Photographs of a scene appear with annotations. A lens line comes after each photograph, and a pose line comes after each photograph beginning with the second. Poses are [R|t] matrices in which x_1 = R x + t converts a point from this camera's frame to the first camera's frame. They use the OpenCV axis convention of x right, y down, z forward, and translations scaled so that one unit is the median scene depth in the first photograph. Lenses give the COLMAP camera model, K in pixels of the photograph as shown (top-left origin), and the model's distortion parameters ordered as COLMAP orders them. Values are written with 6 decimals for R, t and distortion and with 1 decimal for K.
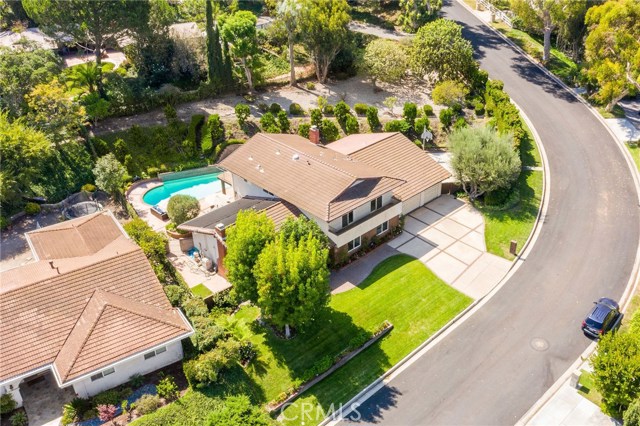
lens RADIAL K [[531.0, 0, 320.0], [0, 531.0, 213.0], [0, 0, 1]] dist [-0.005864, -0.002092]
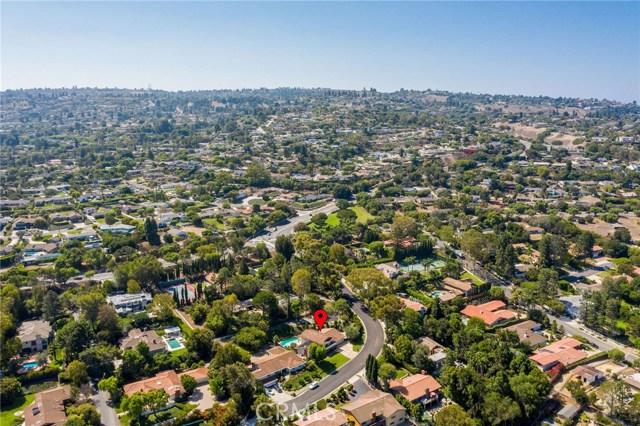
lens RADIAL K [[531.0, 0, 320.0], [0, 531.0, 213.0], [0, 0, 1]] dist [-0.005864, -0.002092]
pose [[0.986363, -0.006547, 0.164452, -0.684153], [0.061764, 0.940906, -0.332989, 0.414168], [-0.152554, 0.338605, 0.928479, -3.405492]]
